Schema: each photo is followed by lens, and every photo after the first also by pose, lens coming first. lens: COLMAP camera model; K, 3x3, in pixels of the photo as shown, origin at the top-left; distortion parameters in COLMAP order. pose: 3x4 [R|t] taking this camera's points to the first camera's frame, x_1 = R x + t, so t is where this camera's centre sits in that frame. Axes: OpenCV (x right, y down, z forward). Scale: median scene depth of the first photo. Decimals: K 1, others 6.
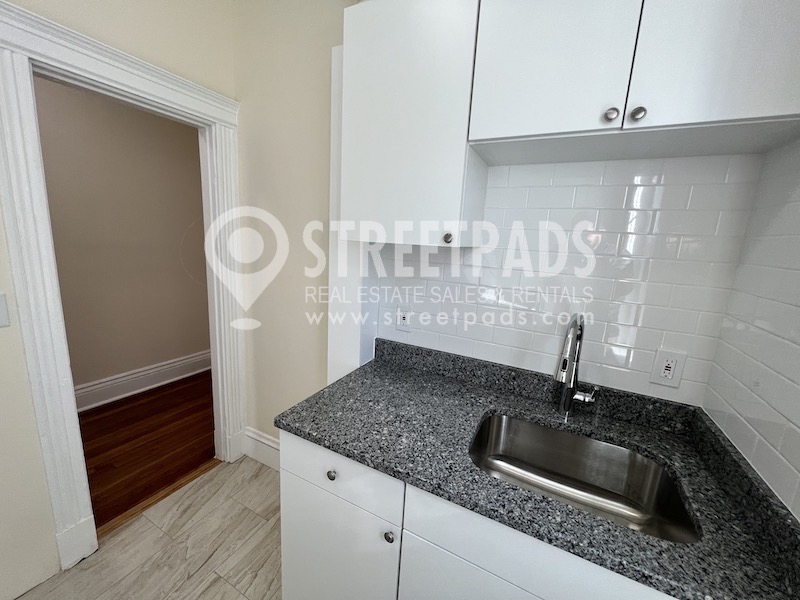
lens RADIAL K [[319.9, 0, 397.2], [0, 319.9, 297.9], [0, 0, 1]] dist [-0.000298, -0.000088]
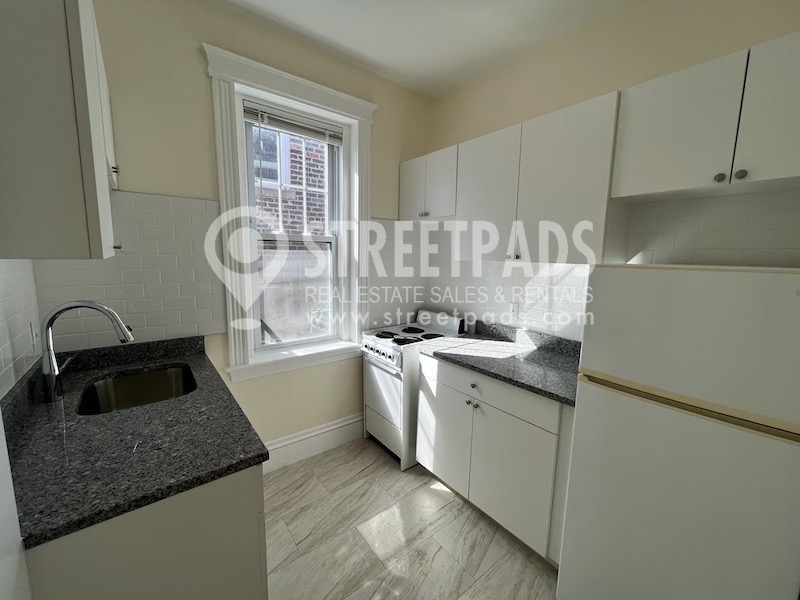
lens RADIAL K [[319.9, 0, 397.2], [0, 319.9, 297.9], [0, 0, 1]] dist [-0.000298, -0.000088]
pose [[-0.908385, -0.125091, 0.398986, -0.739481], [0.010275, 0.947236, 0.320372, -0.243386], [-0.418009, 0.295121, -0.859169, 1.075122]]
